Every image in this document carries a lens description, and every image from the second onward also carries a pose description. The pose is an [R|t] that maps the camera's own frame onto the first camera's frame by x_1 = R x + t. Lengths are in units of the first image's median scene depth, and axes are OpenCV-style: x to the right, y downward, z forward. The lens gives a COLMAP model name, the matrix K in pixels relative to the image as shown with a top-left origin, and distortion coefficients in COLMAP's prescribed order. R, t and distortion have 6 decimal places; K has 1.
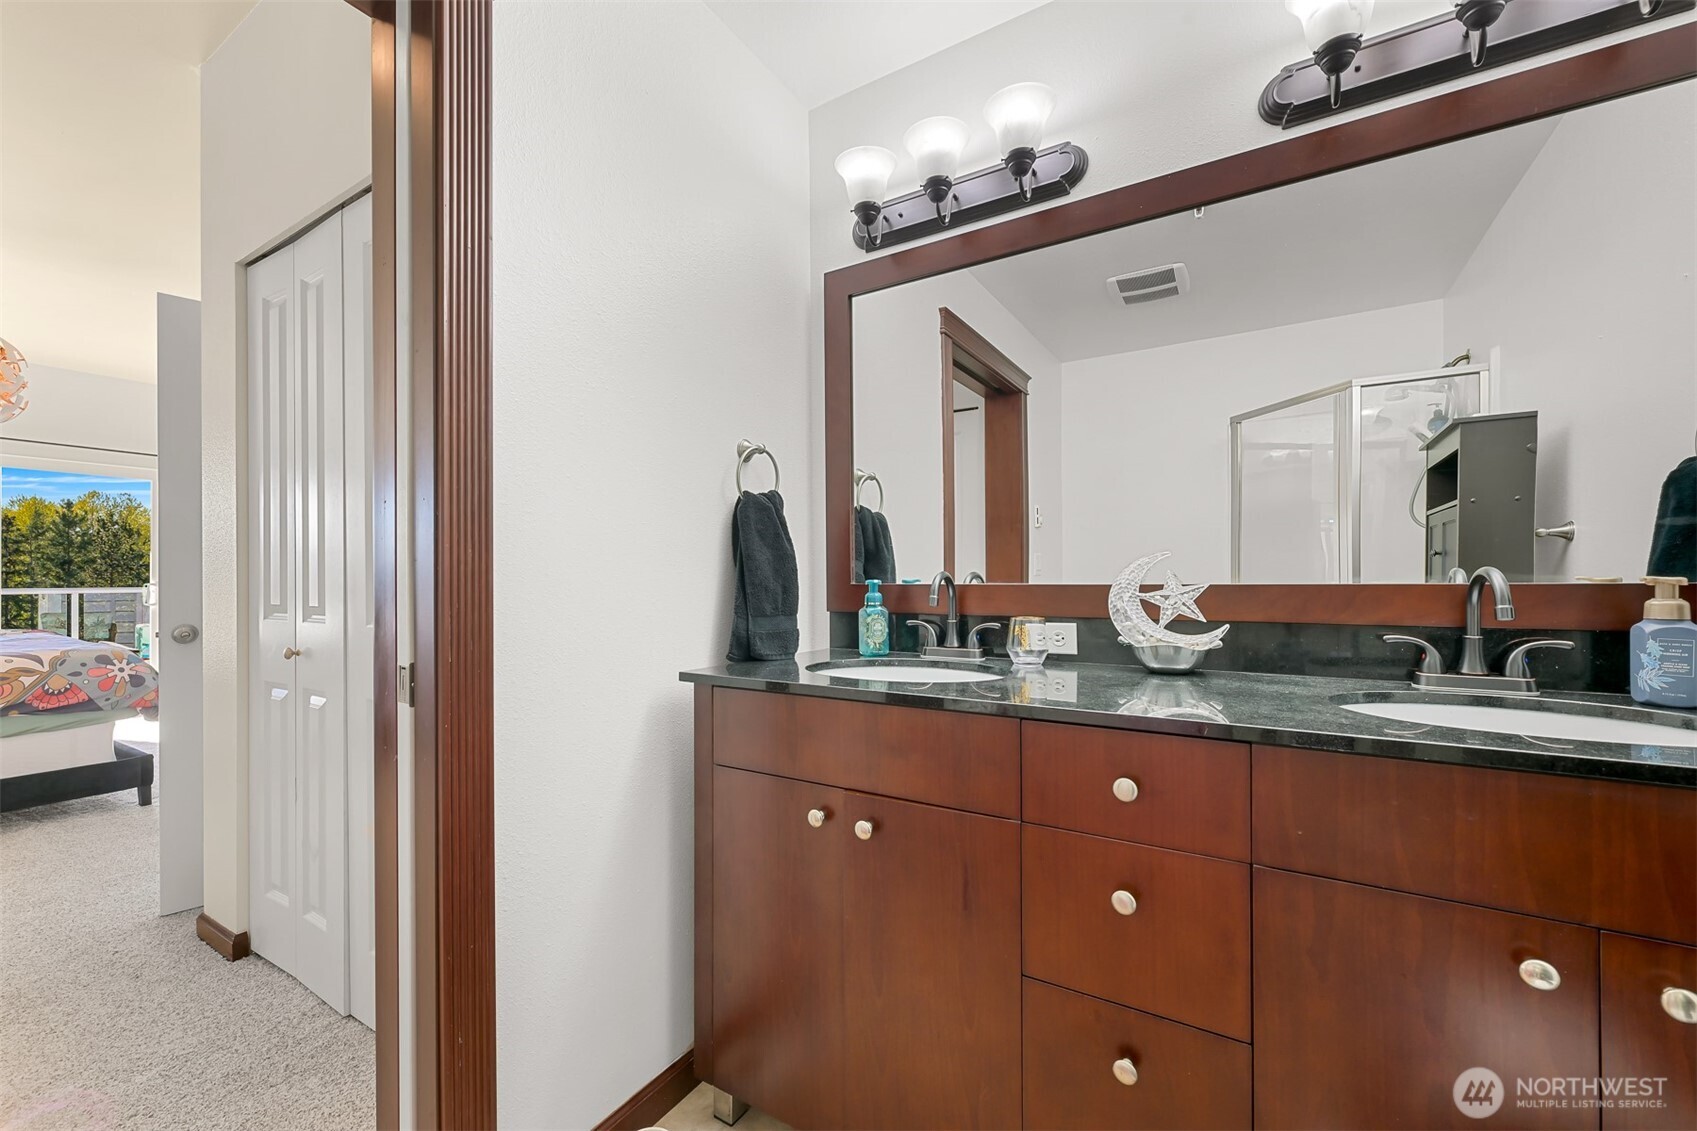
lens RADIAL K [[671.7, 0, 849.0], [0, 671.7, 577.5], [0, 0, 1]] dist [0.000319, -0.000223]
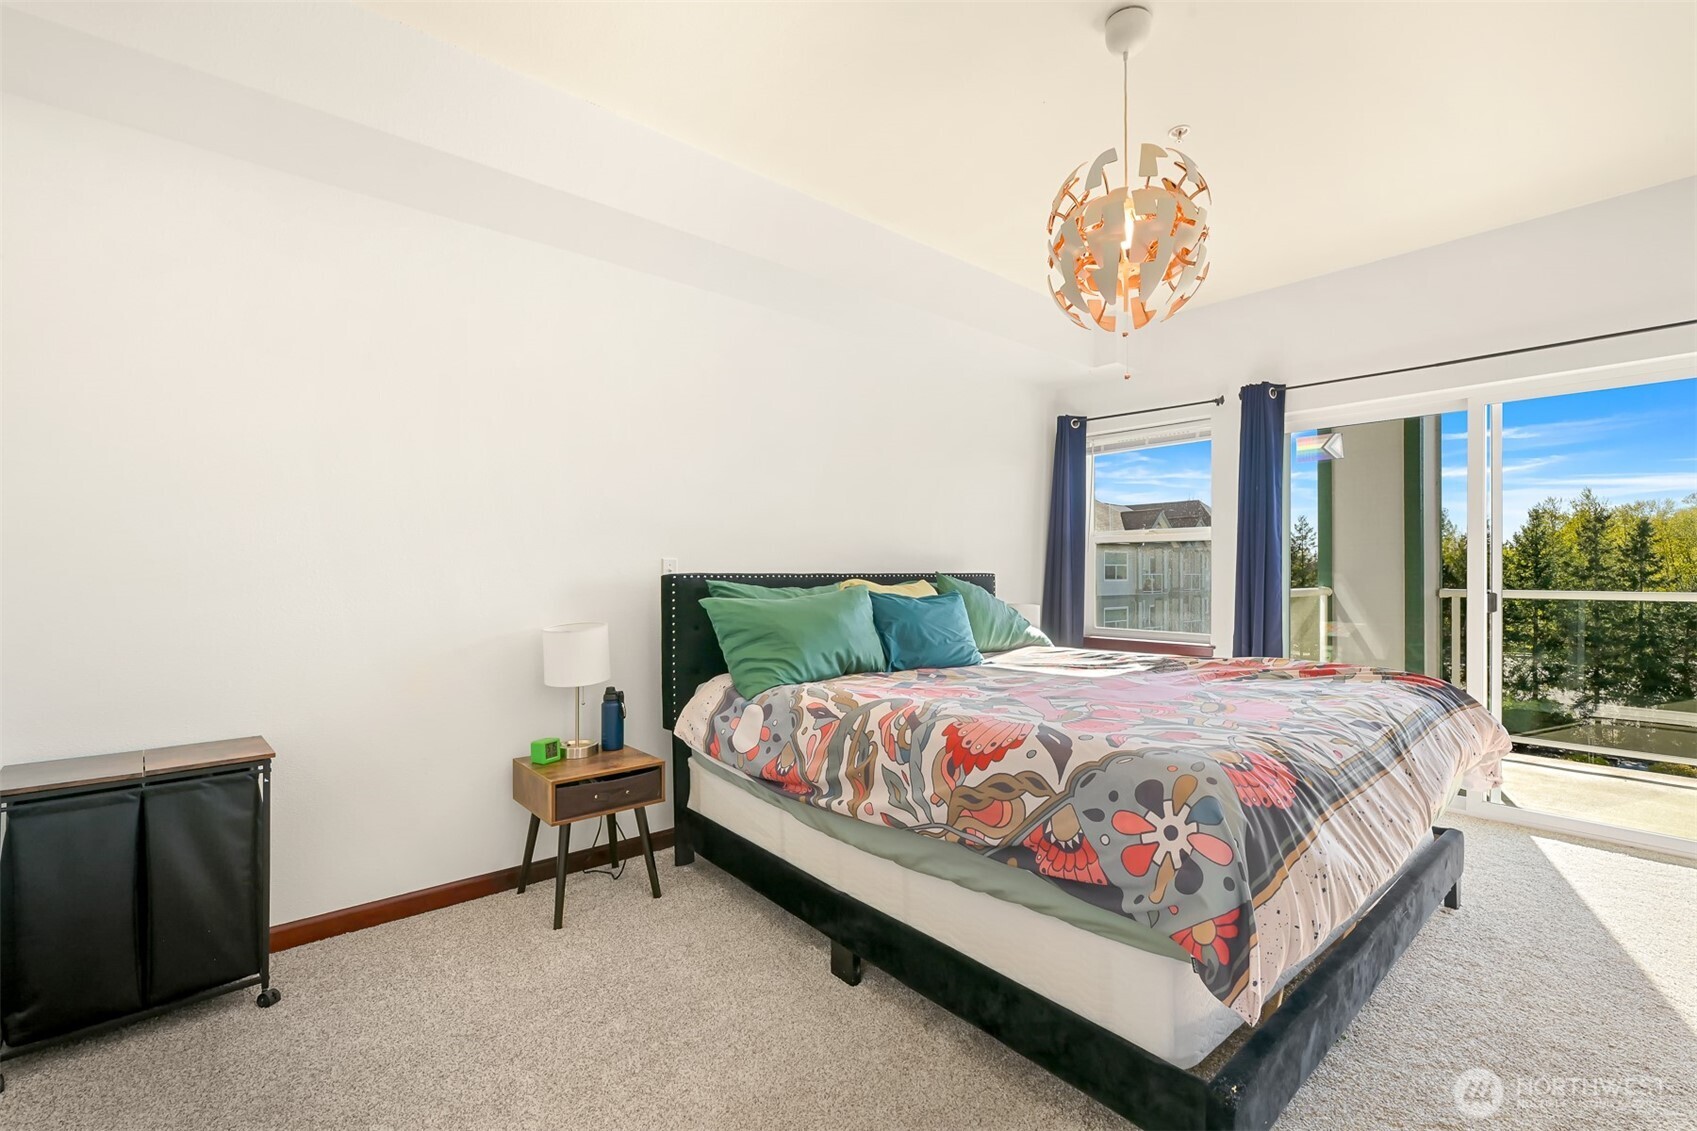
lens RADIAL K [[725.9, 0, 855.9], [0, 725.9, 583.3], [0, 0, 1]] dist [0.001762, 0.000203]
pose [[-0.303797, 0.016571, -0.952593, -0.653298], [0.004242, 0.999862, 0.016041, -0.011508], [0.952727, 0.000832, -0.303826, 0.975438]]
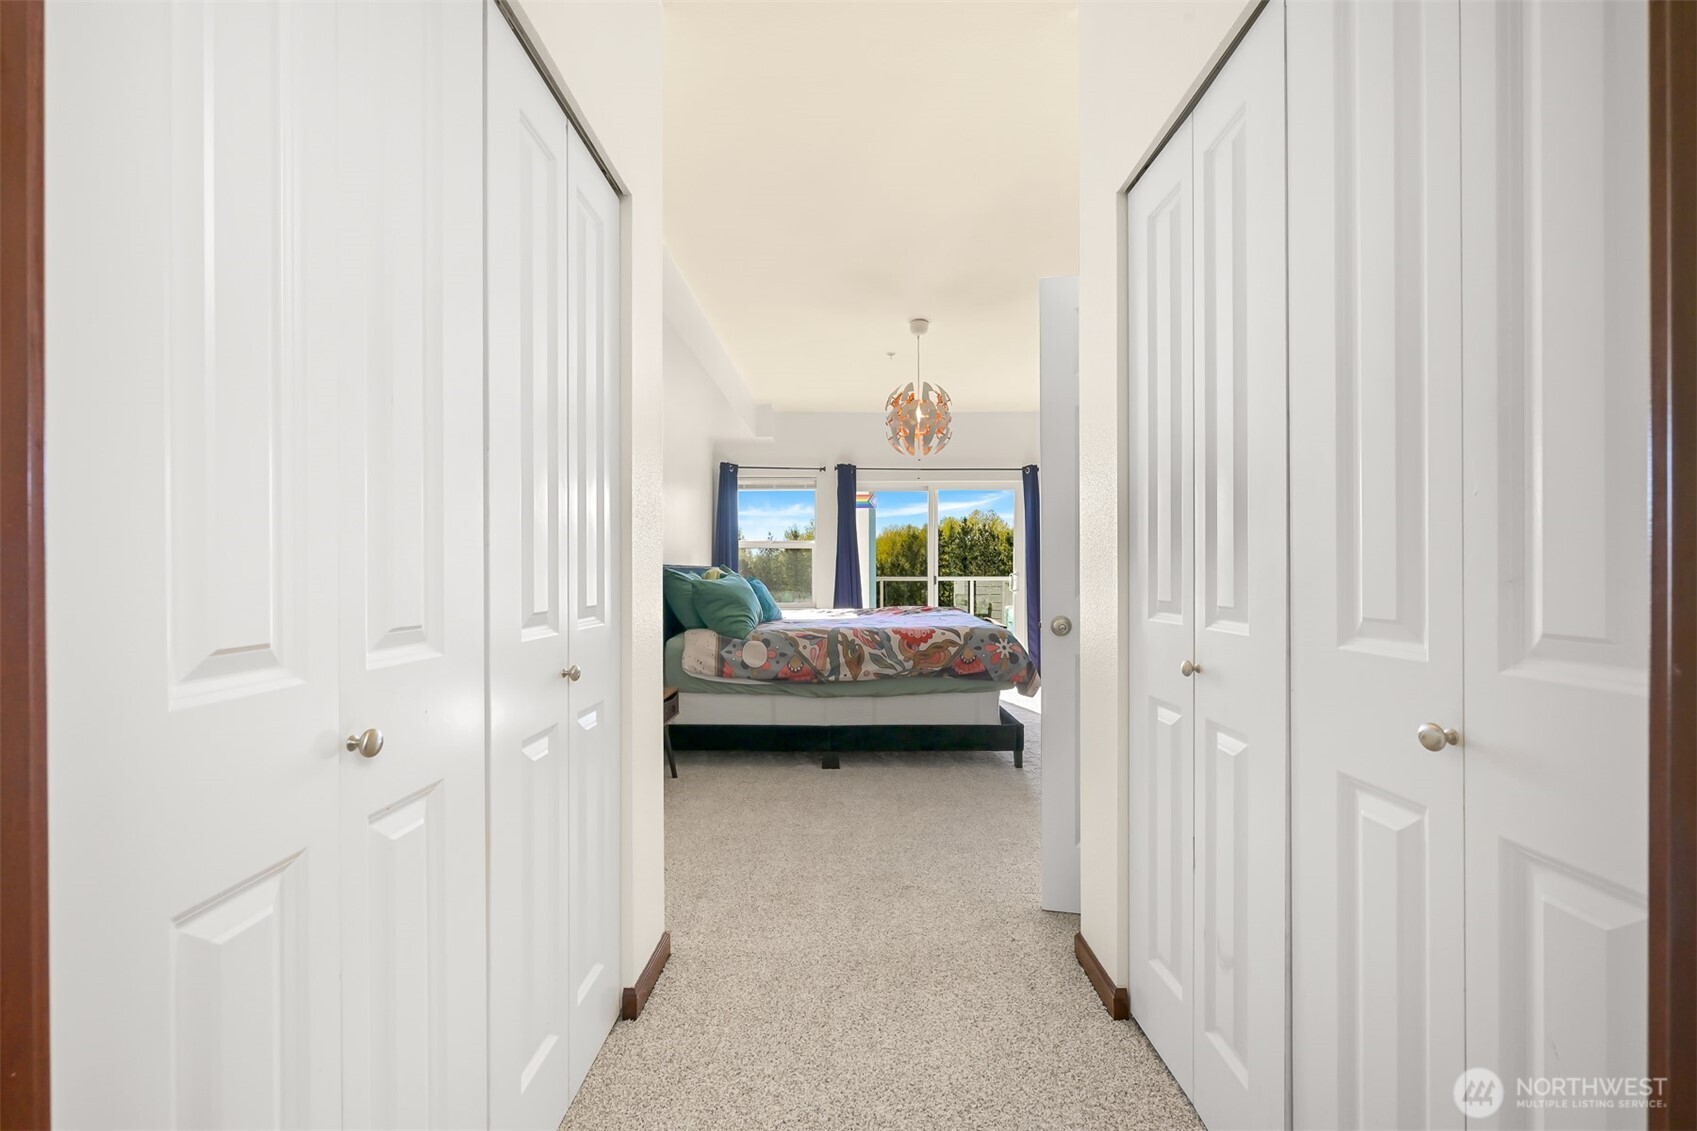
lens RADIAL K [[671.7, 0, 849.0], [0, 671.7, 577.5], [0, 0, 1]] dist [0.000319, -0.000223]
pose [[0.514142, 0.008721, -0.857661, -0.229673], [0.002874, 0.999925, 0.011890, 0.001519], [0.857700, -0.008578, 0.514078, 0.176044]]
